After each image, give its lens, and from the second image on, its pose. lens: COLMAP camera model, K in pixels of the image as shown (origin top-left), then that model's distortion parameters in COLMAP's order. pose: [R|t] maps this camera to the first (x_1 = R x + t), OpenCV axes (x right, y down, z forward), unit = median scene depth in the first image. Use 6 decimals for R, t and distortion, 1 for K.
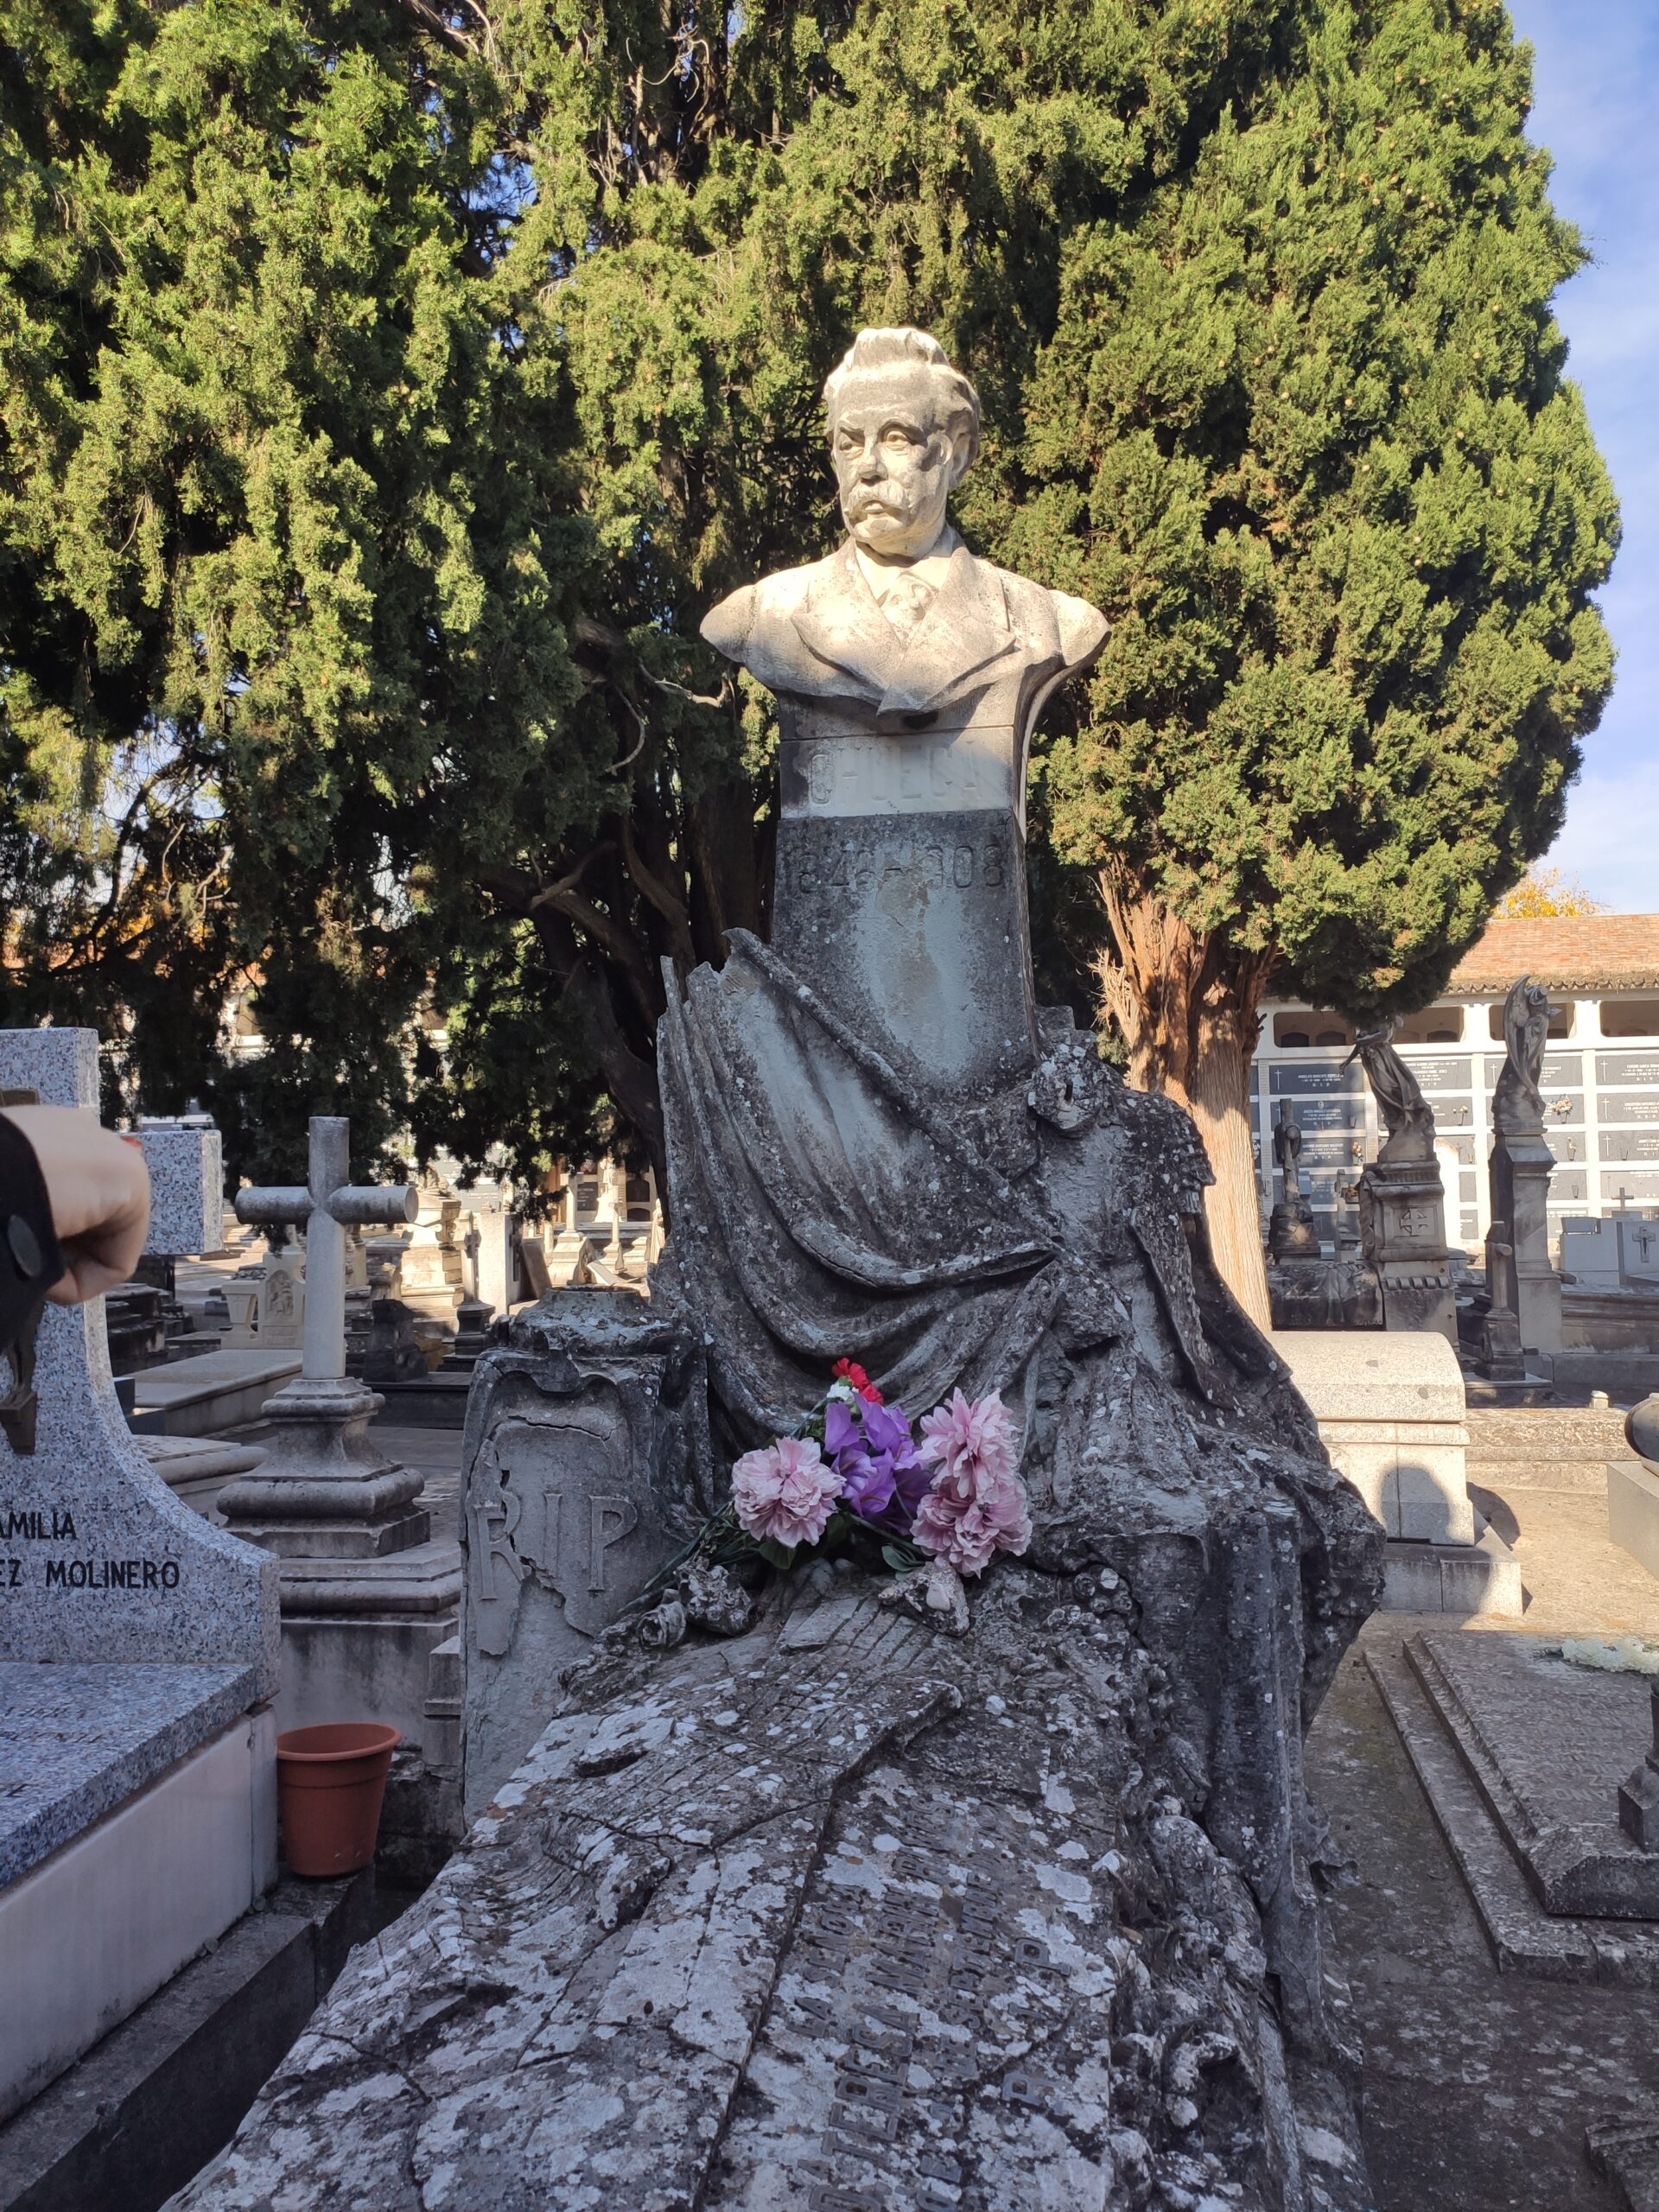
lens RADIAL K [[1703.7, 0, 811.6], [0, 1703.7, 1069.3], [0, 0, 1]] dist [0.053090, -0.075453]
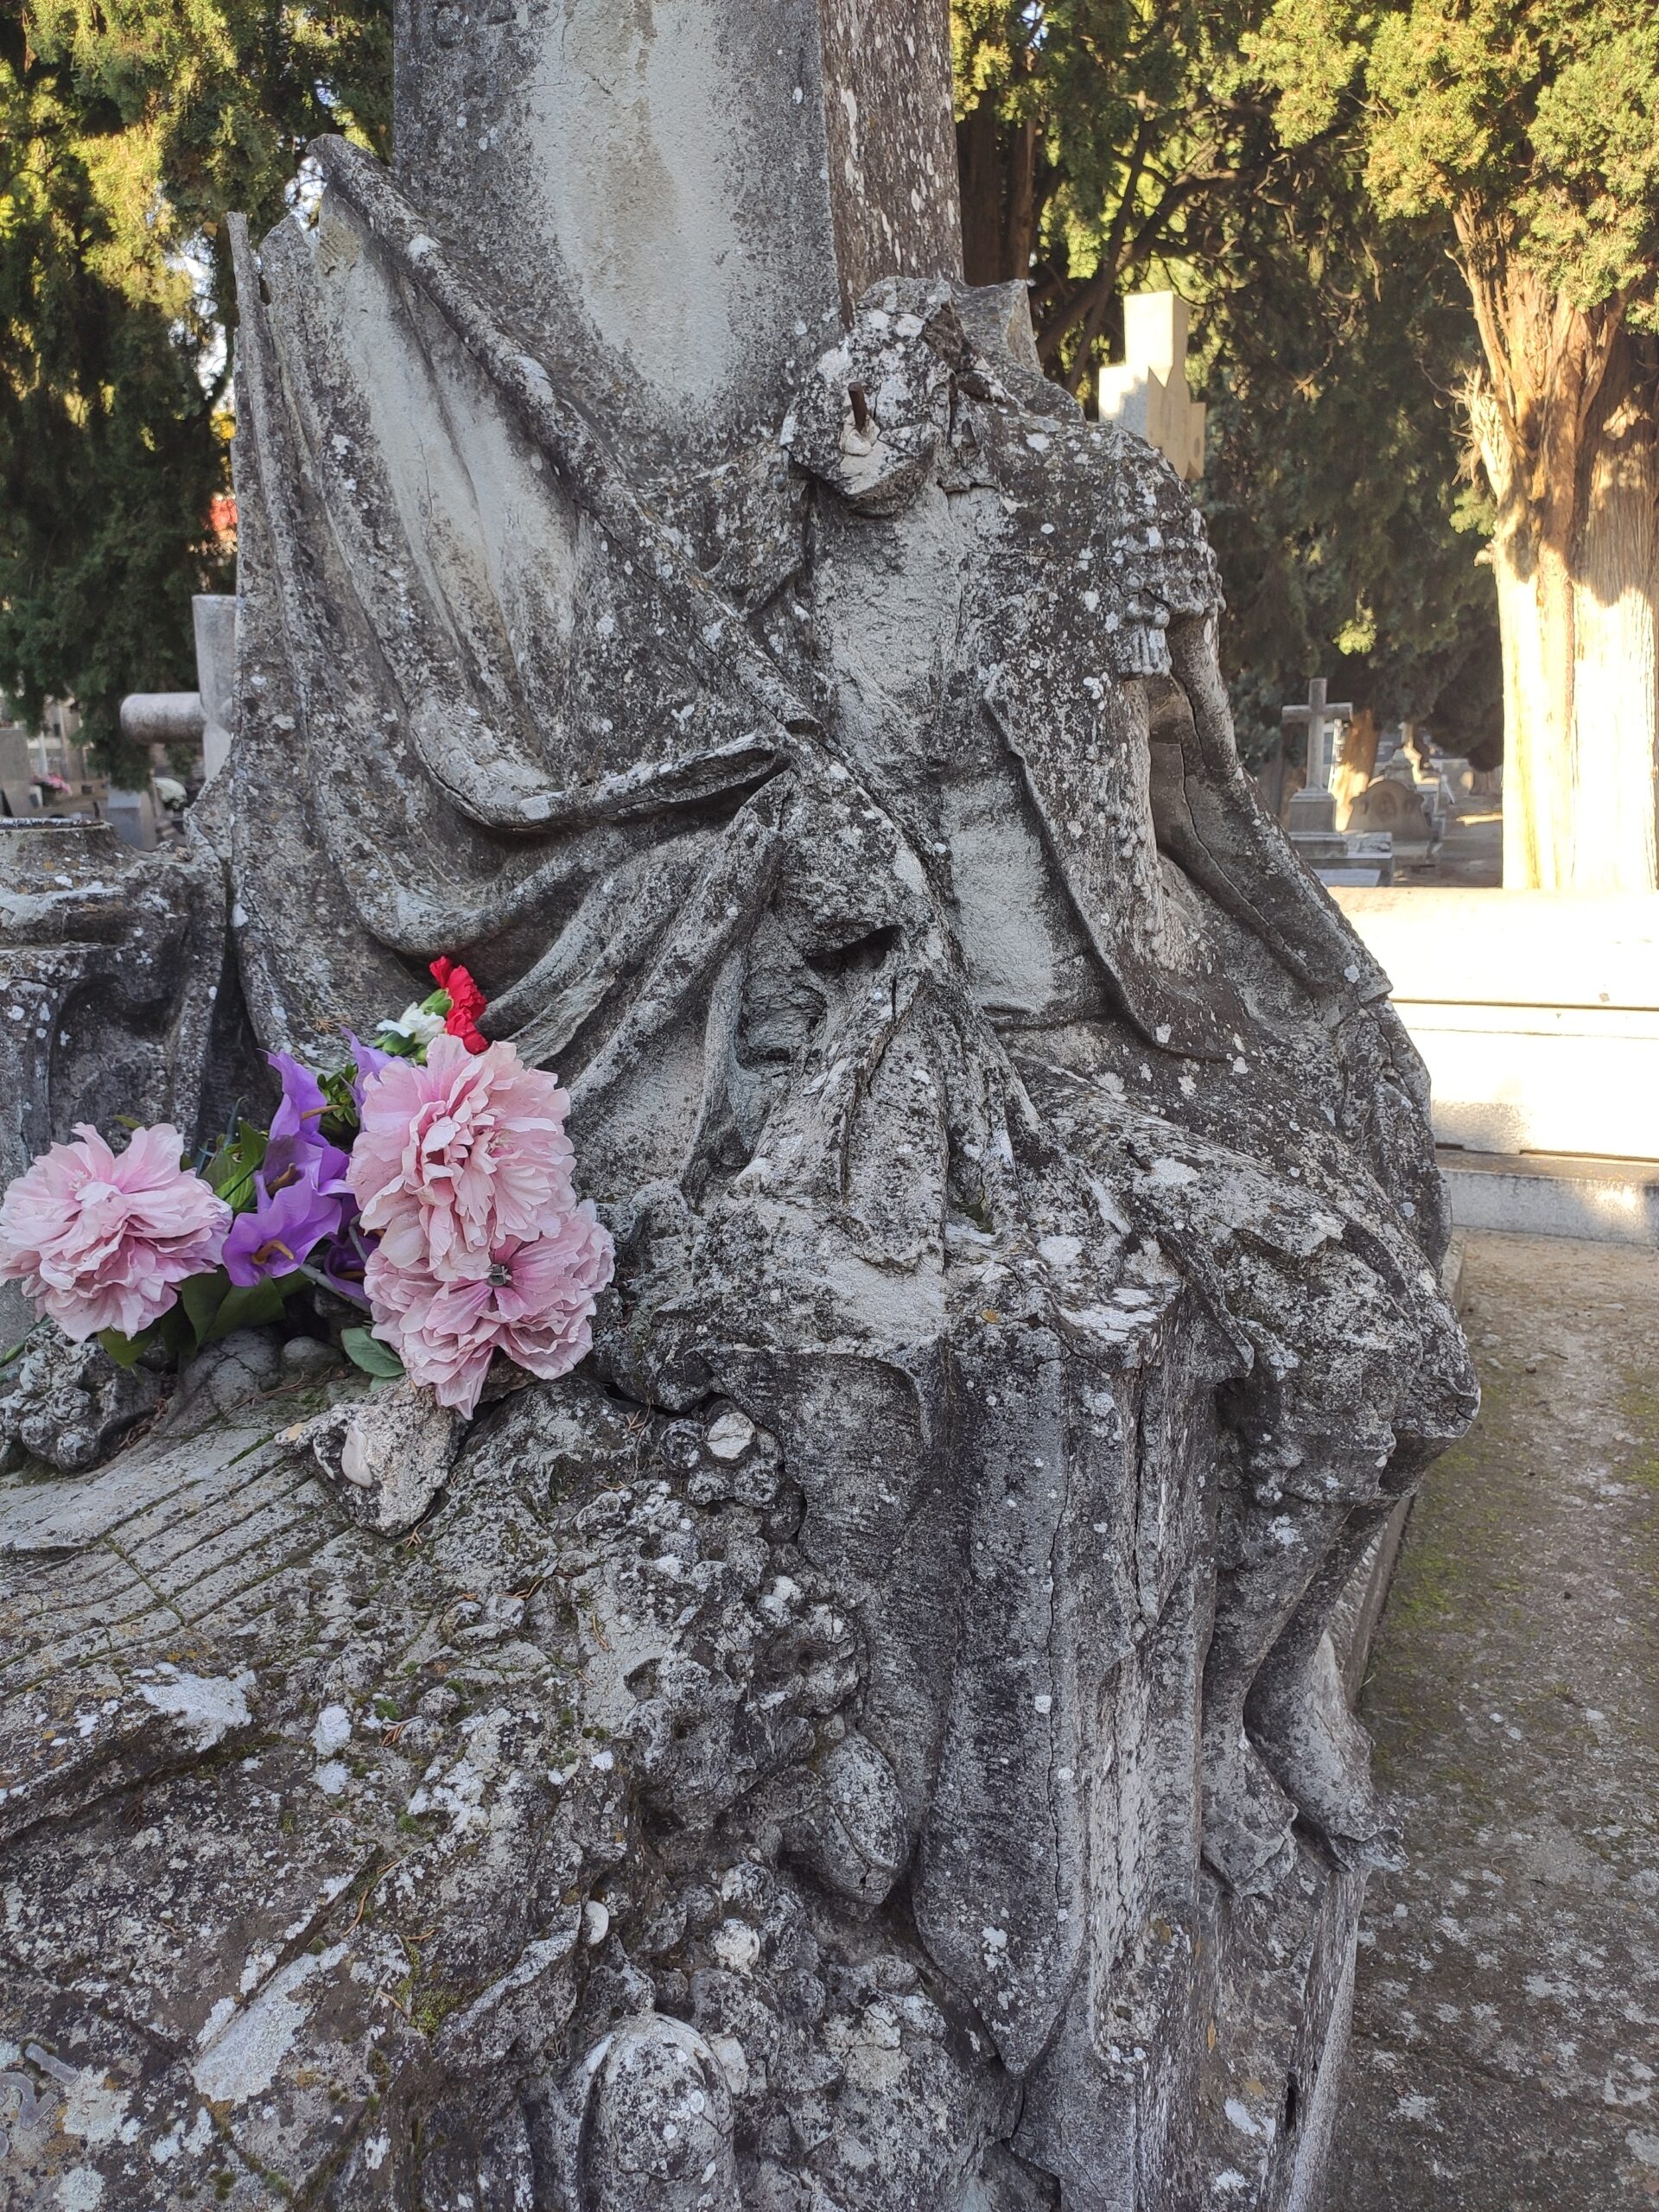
lens RADIAL K [[1703.7, 0, 829.2], [0, 1703.7, 1100.1], [0, 0, 1]] dist [0.053090, -0.075453]
pose [[0.972879, 0.038835, -0.228033, 0.266812], [0.026324, 0.960814, 0.275942, 0.067542], [0.229813, -0.274461, 0.933733, 0.514593]]
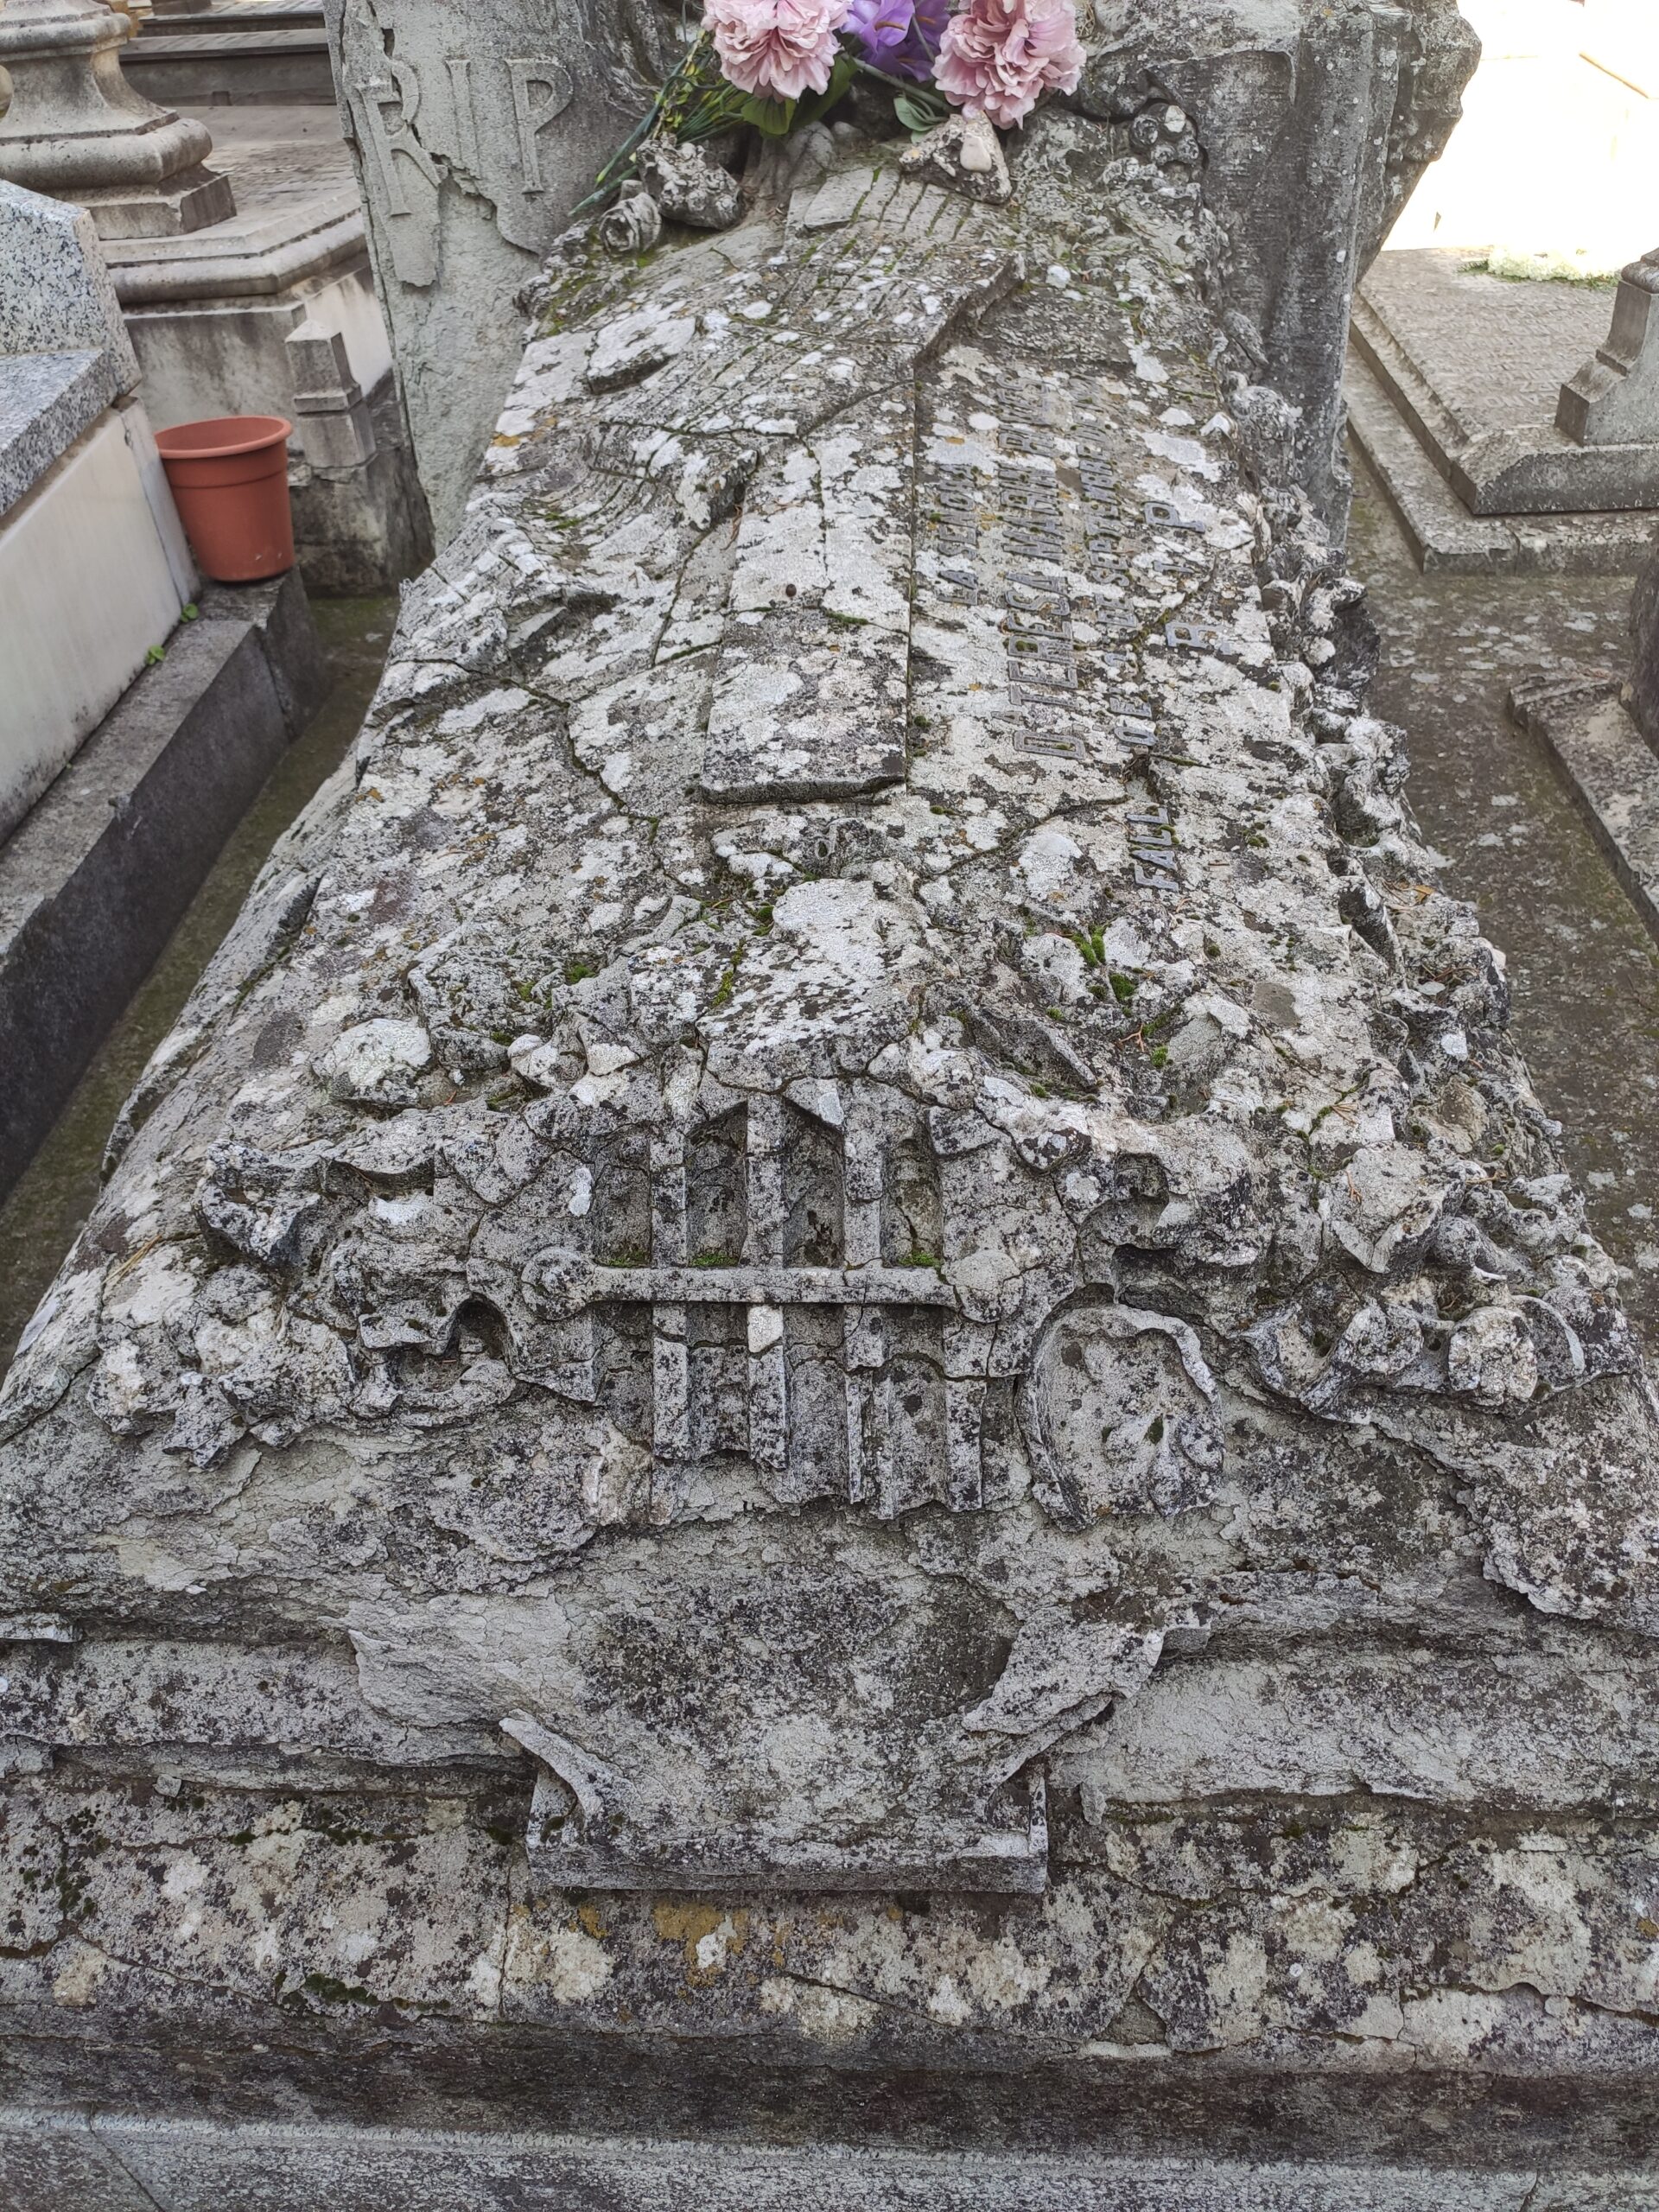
lens RADIAL K [[1703.7, 0, 840.3], [0, 1703.7, 1137.2], [0, 0, 1]] dist [0.053090, -0.075453]
pose [[0.989499, -0.116206, 0.085953, -0.099136], [0.027443, 0.734895, 0.677625, 0.081300], [-0.141911, -0.668151, 0.730367, 0.080637]]
